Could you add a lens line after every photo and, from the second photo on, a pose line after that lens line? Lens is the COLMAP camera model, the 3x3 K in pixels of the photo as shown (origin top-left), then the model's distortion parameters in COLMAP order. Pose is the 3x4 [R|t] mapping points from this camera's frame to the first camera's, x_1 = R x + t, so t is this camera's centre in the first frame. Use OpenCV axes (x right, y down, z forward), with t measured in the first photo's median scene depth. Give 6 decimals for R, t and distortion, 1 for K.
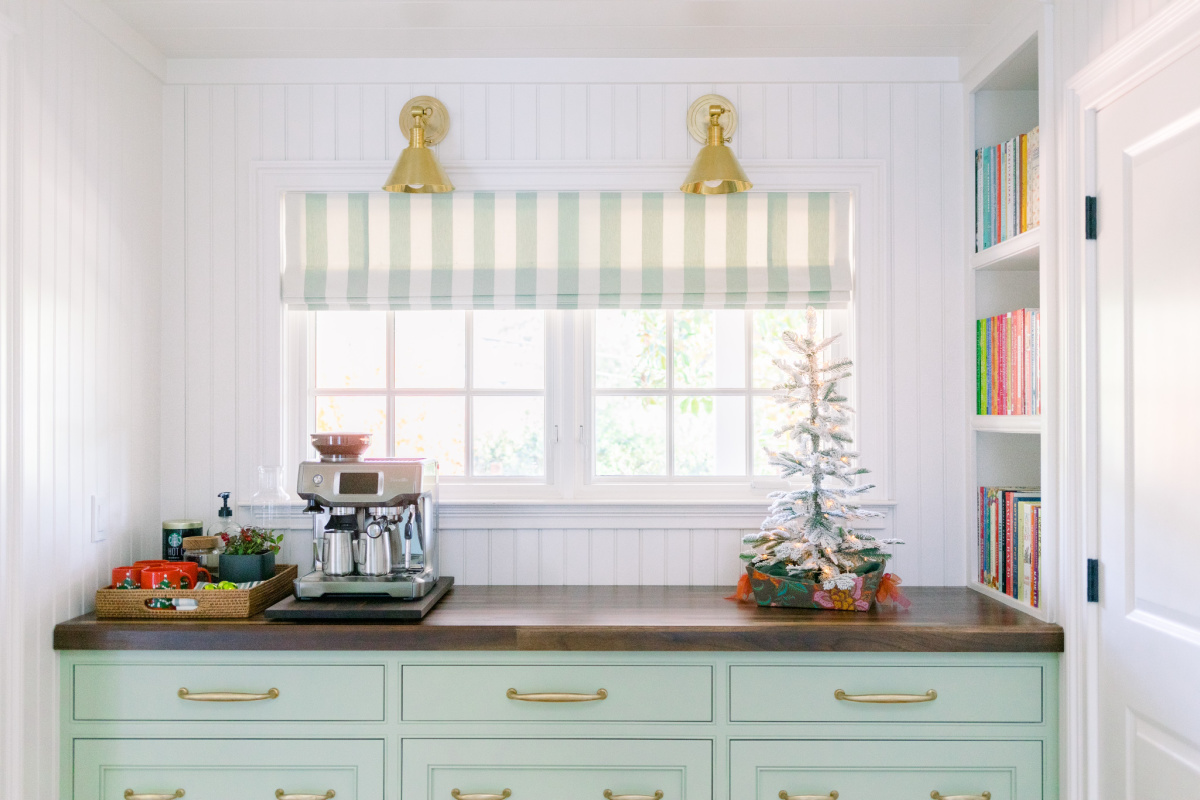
lens RADIAL K [[1143.9, 0, 598.2], [0, 1143.9, 419.1], [0, 0, 1]] dist [0.002253, -0.006501]
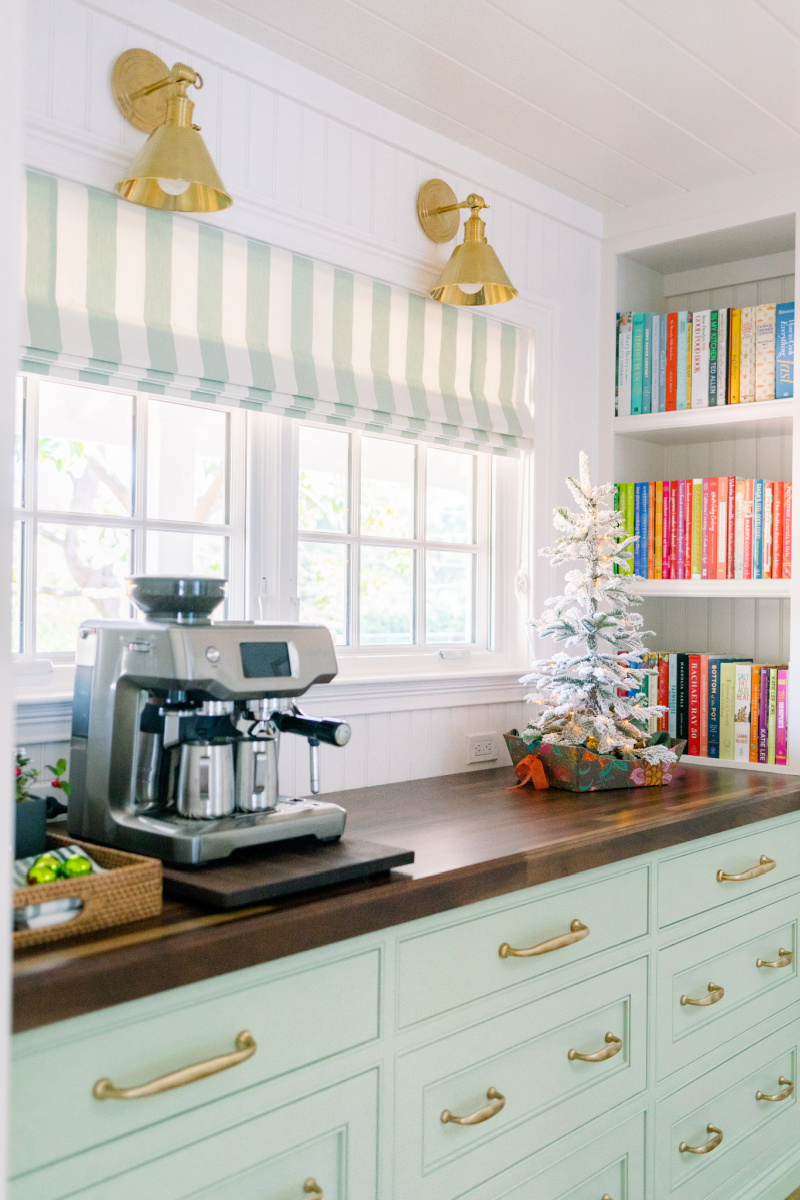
lens RADIAL K [[1143.9, 0, 400.0], [0, 1143.9, 600.0], [0, 0, 1]] dist [0.002253, -0.006501]
pose [[0.666389, 0.015911, 0.745435, -0.583011], [-0.016679, 0.999840, -0.006432, 0.026133], [-0.745418, -0.008147, 0.666547, 0.520276]]
